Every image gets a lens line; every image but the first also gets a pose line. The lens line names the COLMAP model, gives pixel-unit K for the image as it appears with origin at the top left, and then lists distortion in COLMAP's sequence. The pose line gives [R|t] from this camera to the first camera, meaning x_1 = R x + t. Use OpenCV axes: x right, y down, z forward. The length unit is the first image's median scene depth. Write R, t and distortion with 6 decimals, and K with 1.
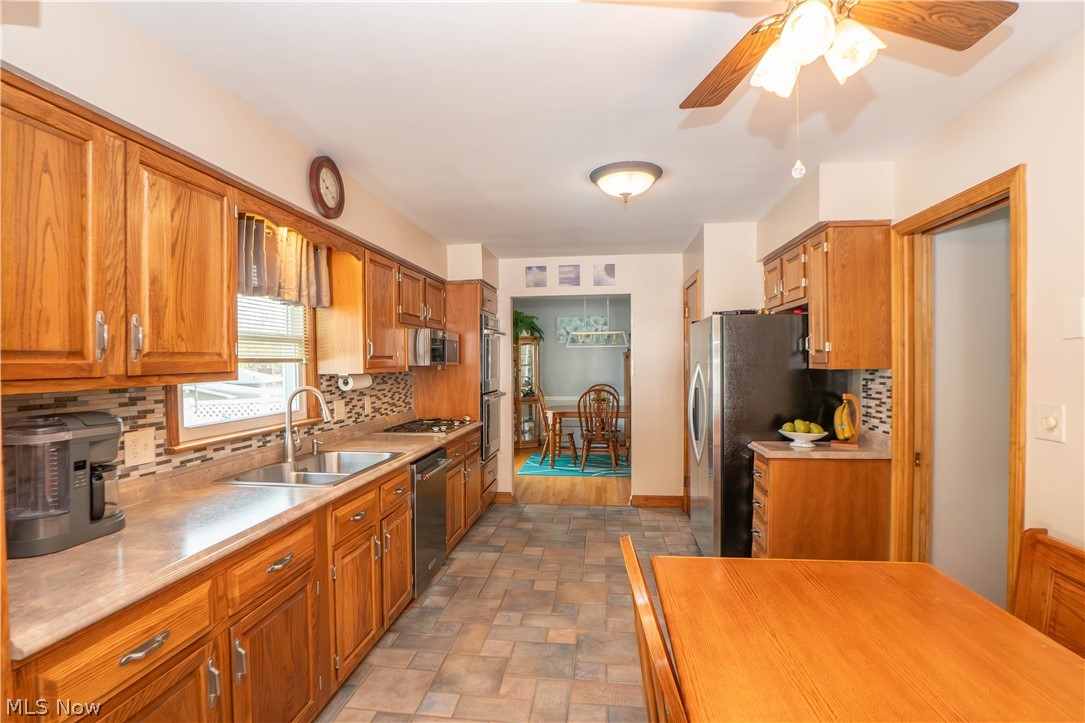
lens RADIAL K [[528.0, 0, 542.5], [0, 528.0, 361.5], [0, 0, 1]] dist [0.000429, 0.000122]
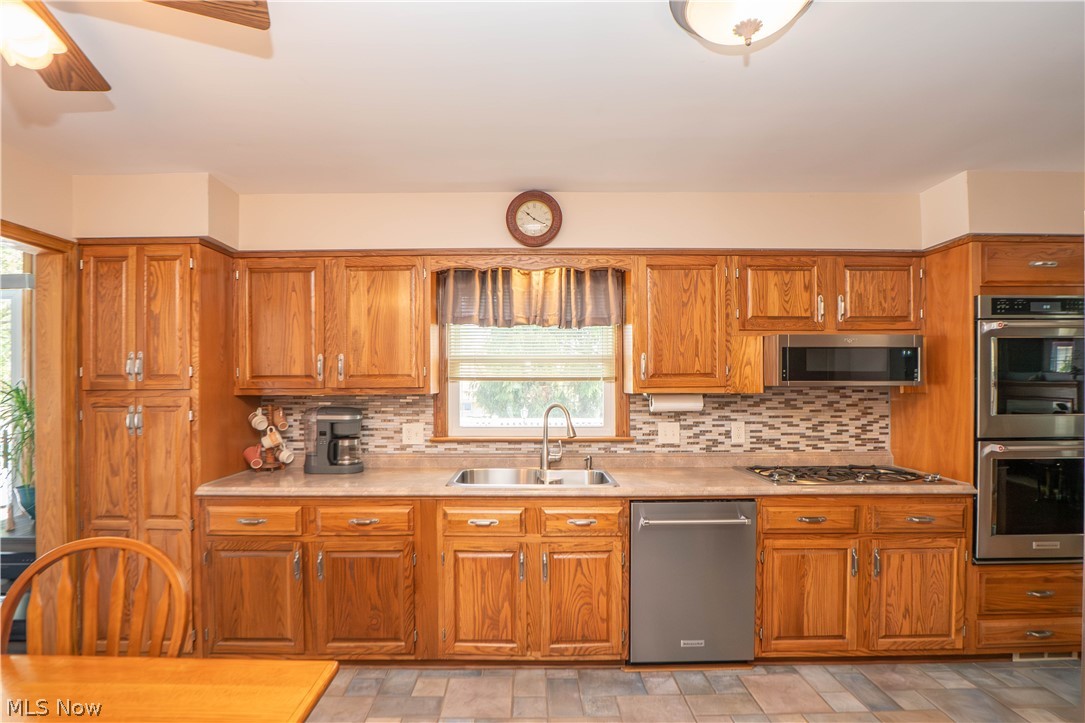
lens RADIAL K [[552.6, 0, 536.3], [0, 552.6, 380.6], [0, 0, 1]] dist [-0.027529, 0.000150]
pose [[0.130972, 0.006131, -0.991367, 0.654665], [0.001215, 0.999979, 0.006344, -0.006009], [0.991385, -0.002035, 0.130962, 0.797953]]
